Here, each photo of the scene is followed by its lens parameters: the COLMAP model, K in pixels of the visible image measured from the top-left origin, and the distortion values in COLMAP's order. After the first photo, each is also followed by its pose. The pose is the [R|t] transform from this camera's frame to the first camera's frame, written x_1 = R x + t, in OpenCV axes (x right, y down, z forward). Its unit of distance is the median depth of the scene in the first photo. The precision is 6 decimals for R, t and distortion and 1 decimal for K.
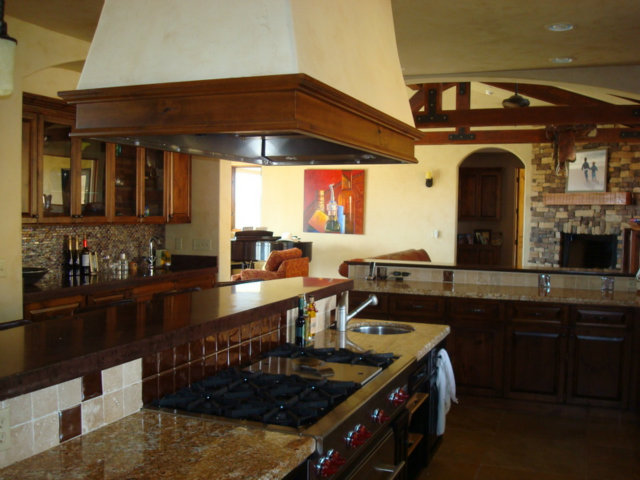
lens RADIAL K [[665.4, 0, 325.5], [0, 665.4, 239.6], [0, 0, 1]] dist [-0.106058, 0.000000]
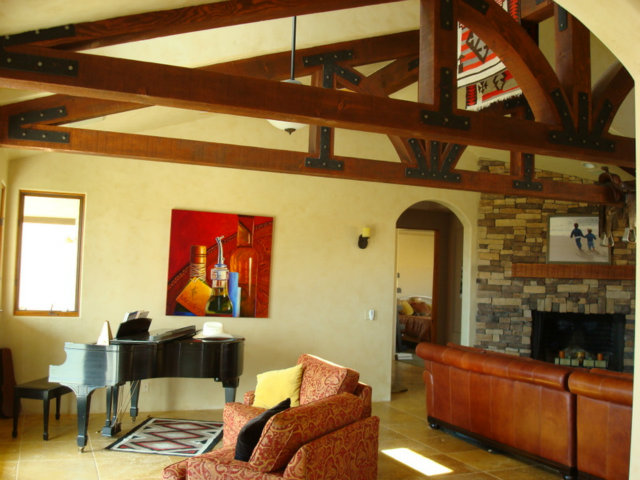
lens RADIAL K [[665.4, 0, 322.5], [0, 665.4, 237.2], [0, 0, 1]] dist [-0.106058, 0.000000]
pose [[0.713343, 0.049200, 0.699086, -0.434815], [0.007597, 0.996931, -0.077913, -0.042541], [-0.700774, 0.060889, 0.710780, 0.615758]]
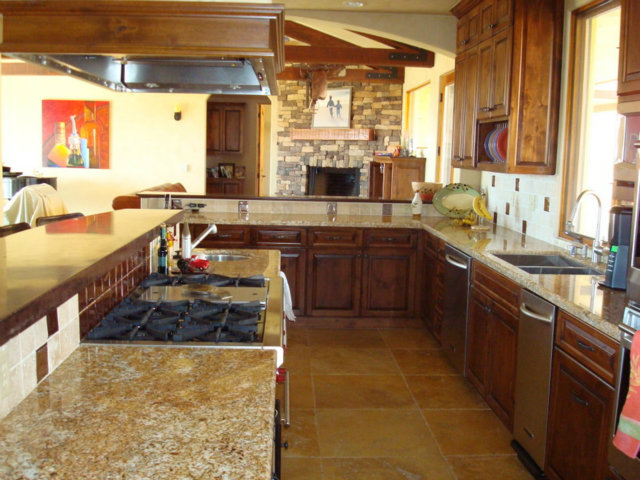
lens RADIAL K [[665.4, 0, 320.6], [0, 665.4, 244.7], [0, 0, 1]] dist [-0.106058, 0.000000]
pose [[0.910586, -0.047713, 0.410557, -0.073904], [0.004667, 0.994438, 0.105218, 0.003105], [-0.413294, -0.093894, 0.905744, -0.000134]]
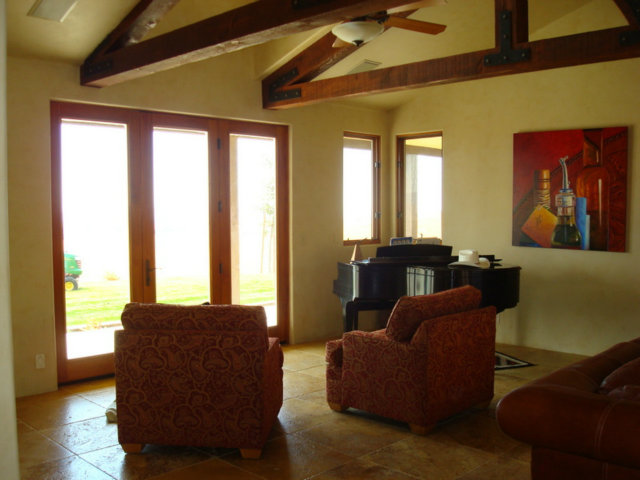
lens RADIAL K [[665.4, 0, 321.9], [0, 665.4, 240.5], [0, 0, 1]] dist [-0.106058, 0.000000]
pose [[0.919533, 0.002705, -0.393002, 0.046382], [-0.001500, 0.999993, 0.003374, -0.022113], [0.393009, -0.002514, 0.919531, 0.540643]]
